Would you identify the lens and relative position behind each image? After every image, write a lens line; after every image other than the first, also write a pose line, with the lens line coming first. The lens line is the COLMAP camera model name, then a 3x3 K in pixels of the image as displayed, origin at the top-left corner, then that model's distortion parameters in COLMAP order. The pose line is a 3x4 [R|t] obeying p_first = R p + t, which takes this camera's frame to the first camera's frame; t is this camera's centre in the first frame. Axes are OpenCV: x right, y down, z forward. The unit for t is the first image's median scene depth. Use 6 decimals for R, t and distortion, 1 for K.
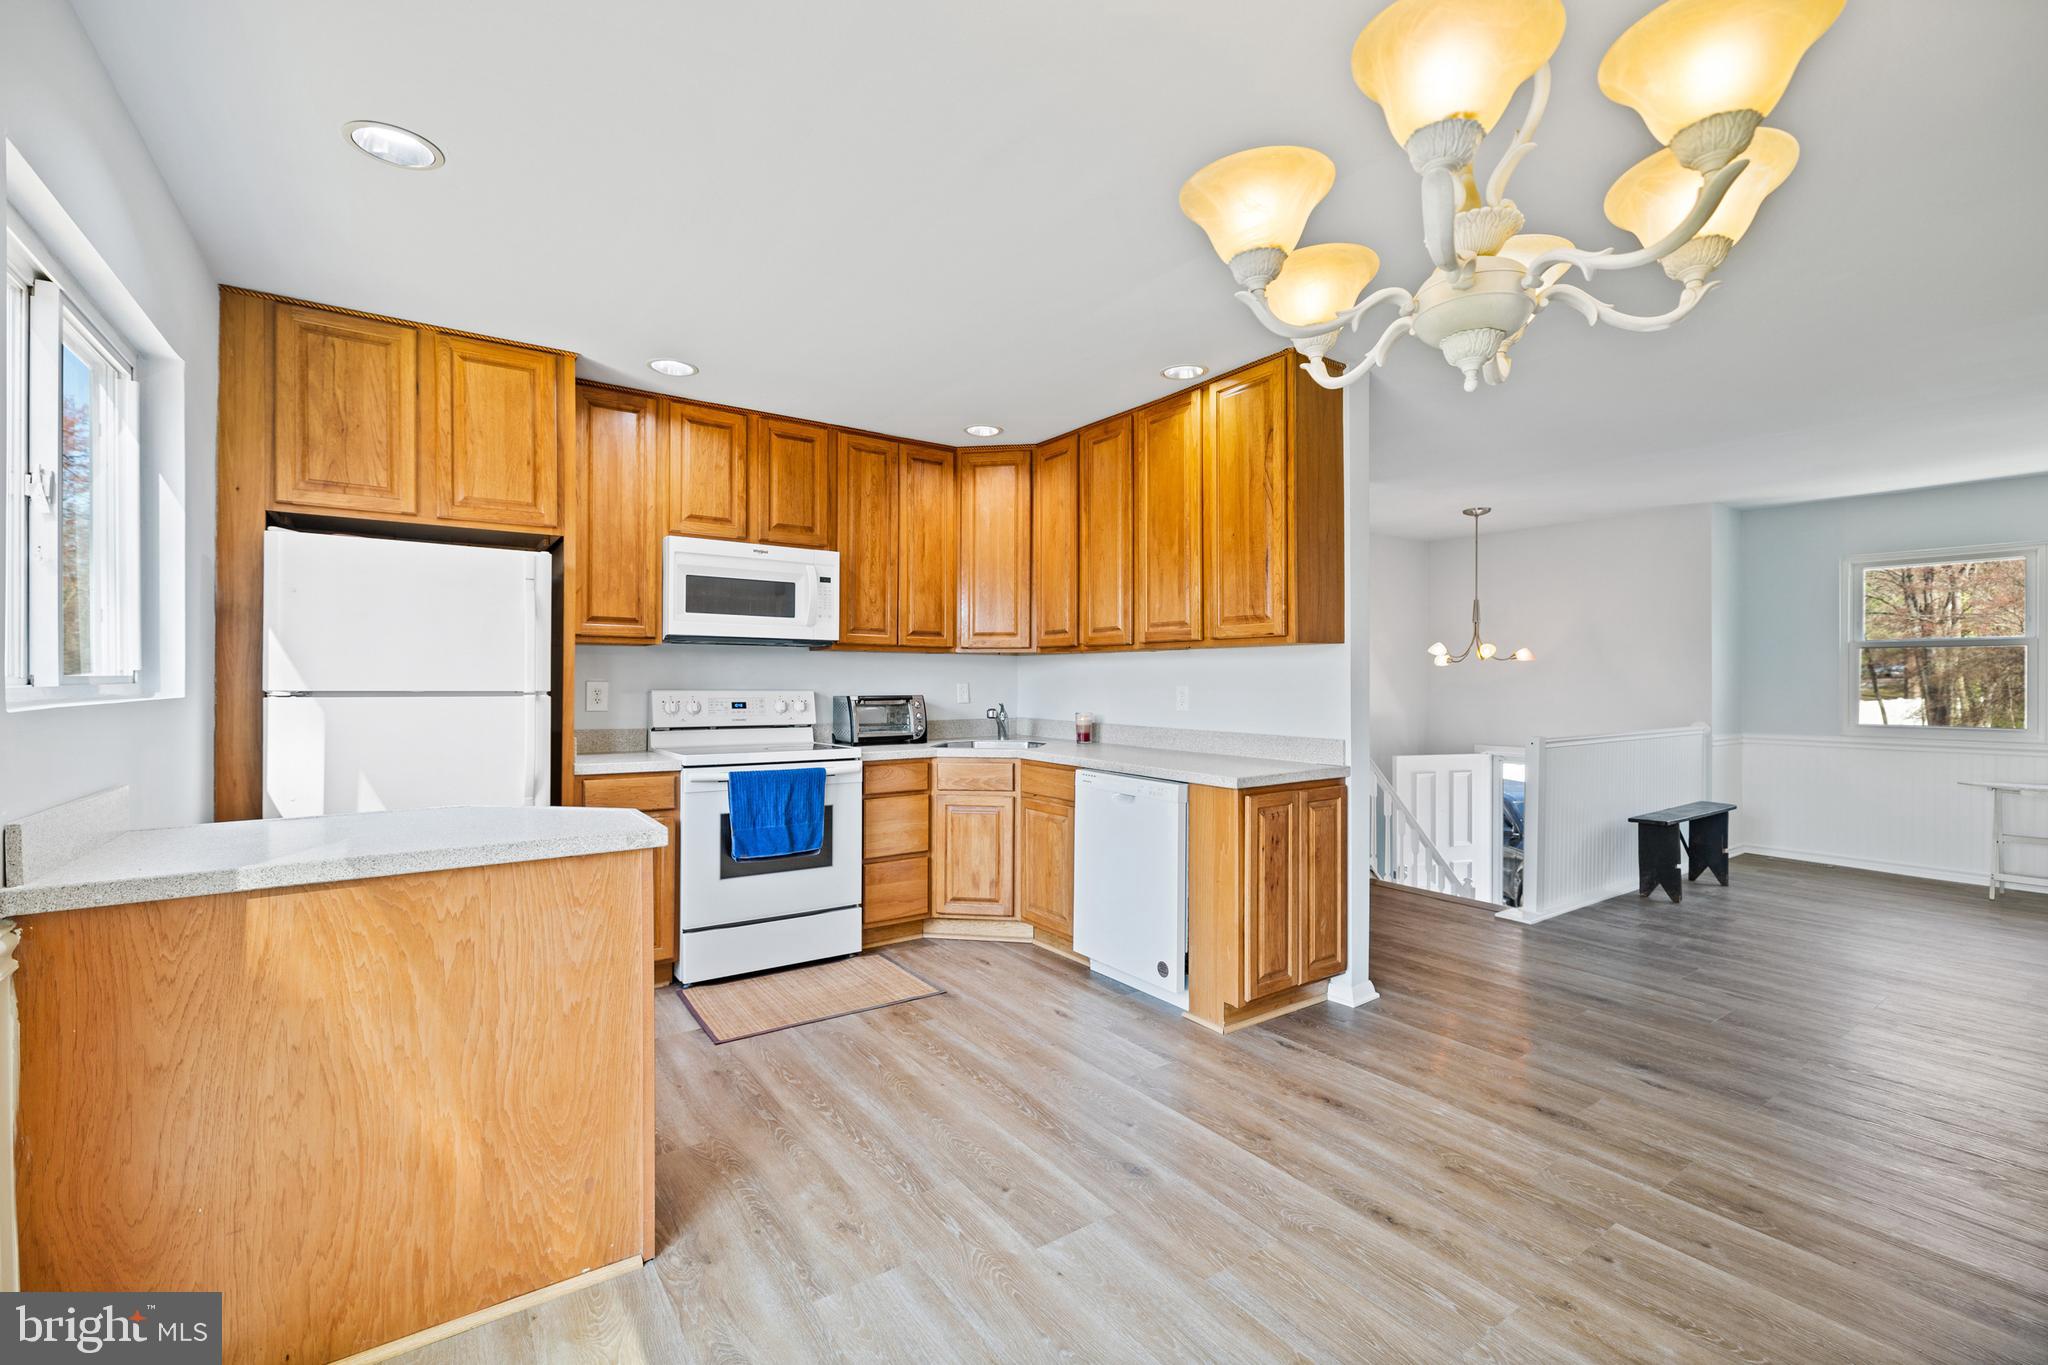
lens RADIAL K [[873.2, 0, 1035.3], [0, 873.2, 681.3], [0, 0, 1]] dist [0.003370, 0.000149]
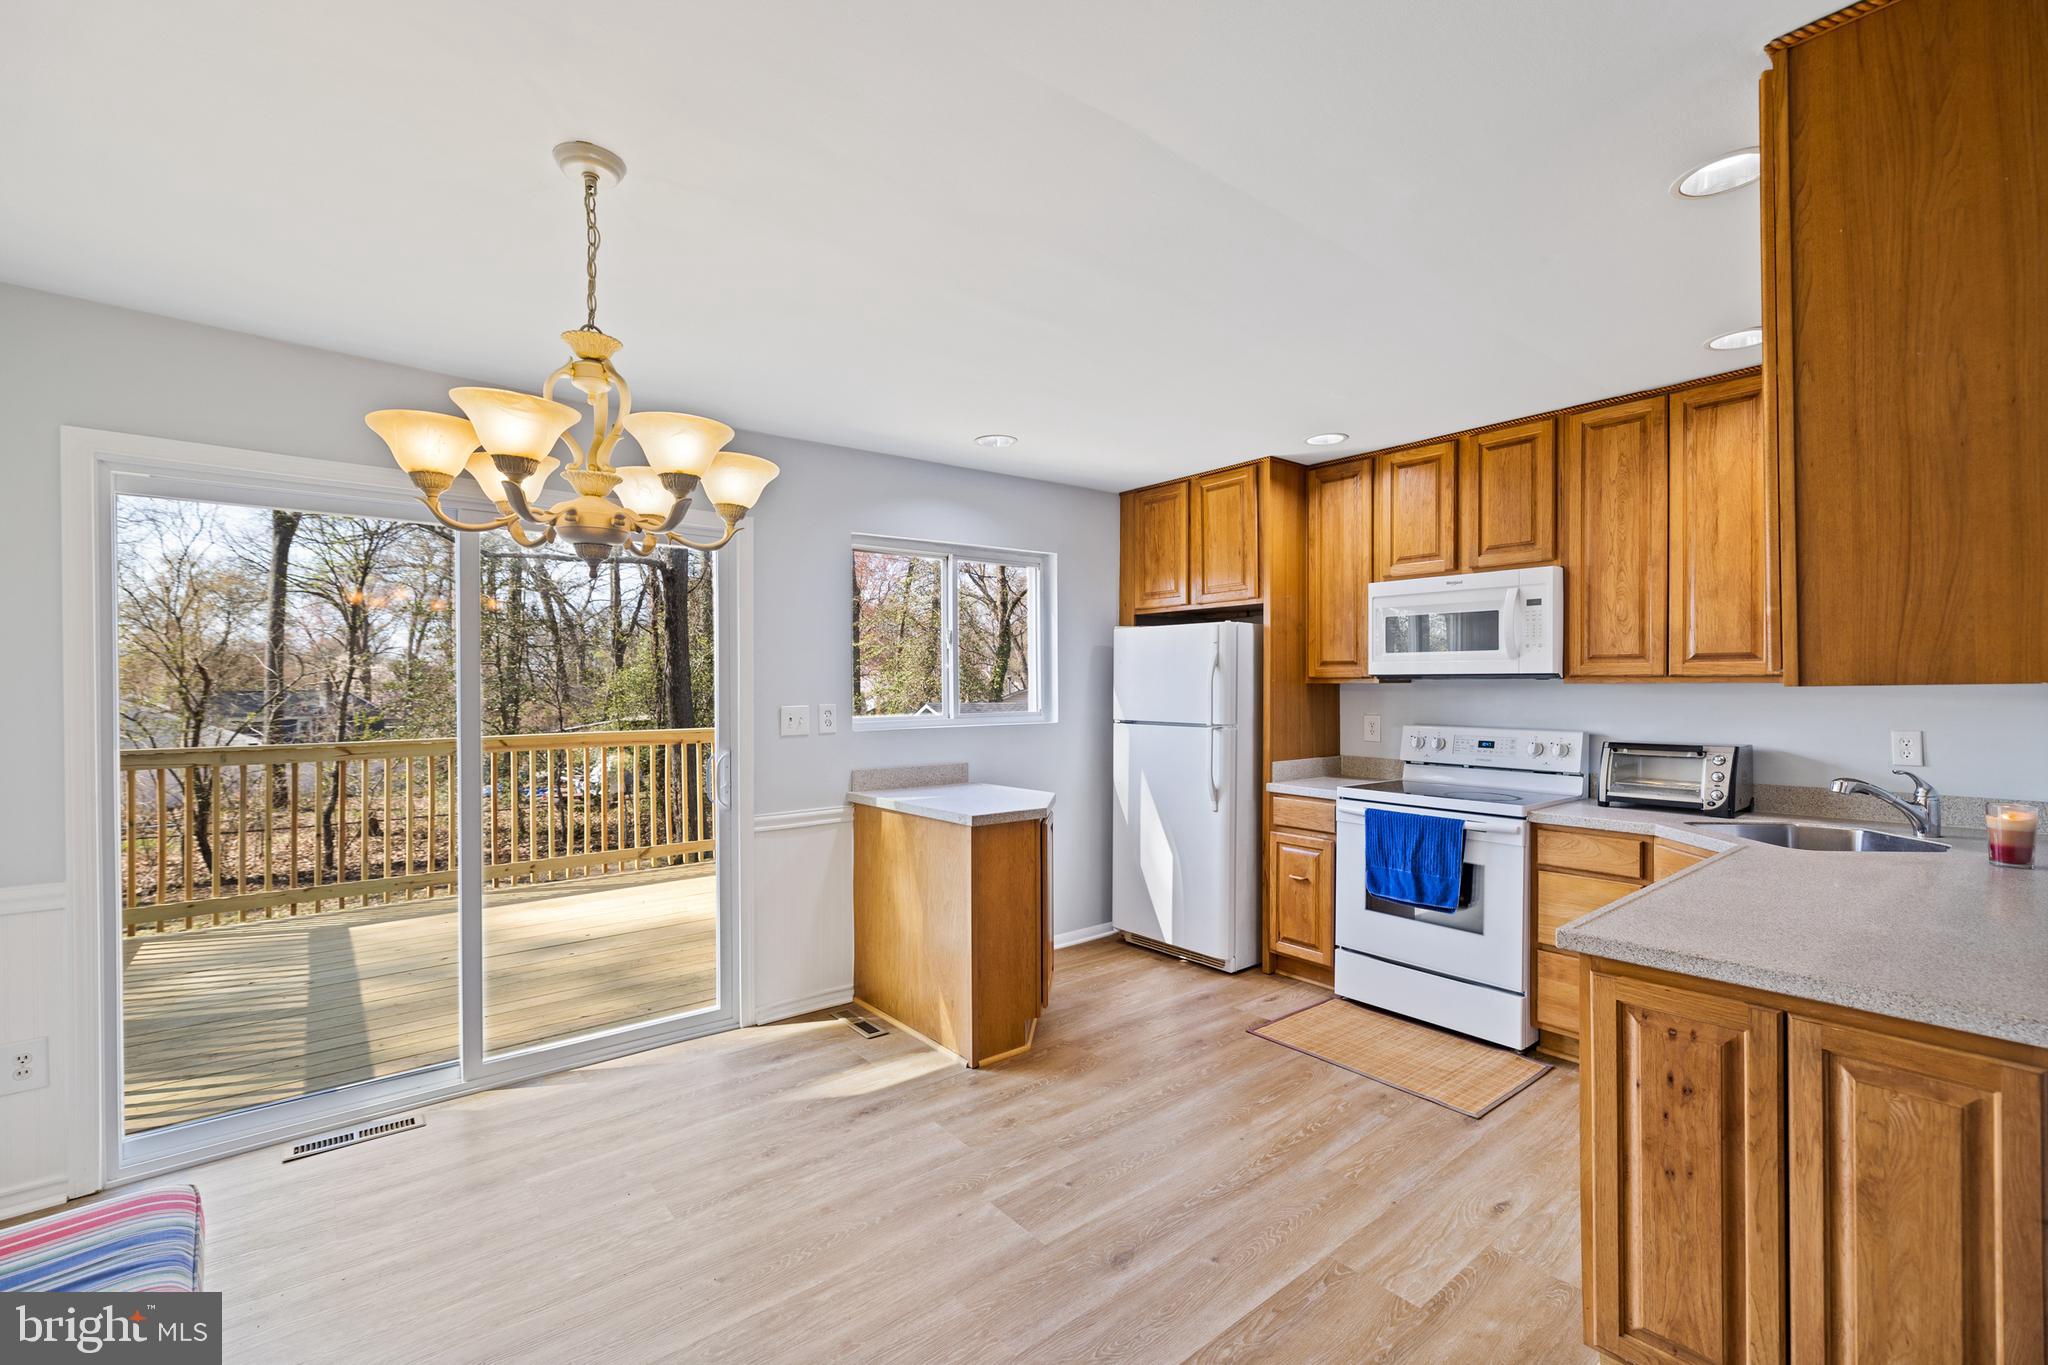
lens RADIAL K [[873.2, 0, 1016.6], [0, 873.2, 691.2], [0, 0, 1]] dist [0.003370, 0.000149]
pose [[0.058353, 0.003102, -0.998291, 0.593006], [0.001574, 0.999994, 0.003199, -0.034899], [0.998295, -0.001758, 0.058348, 0.468219]]
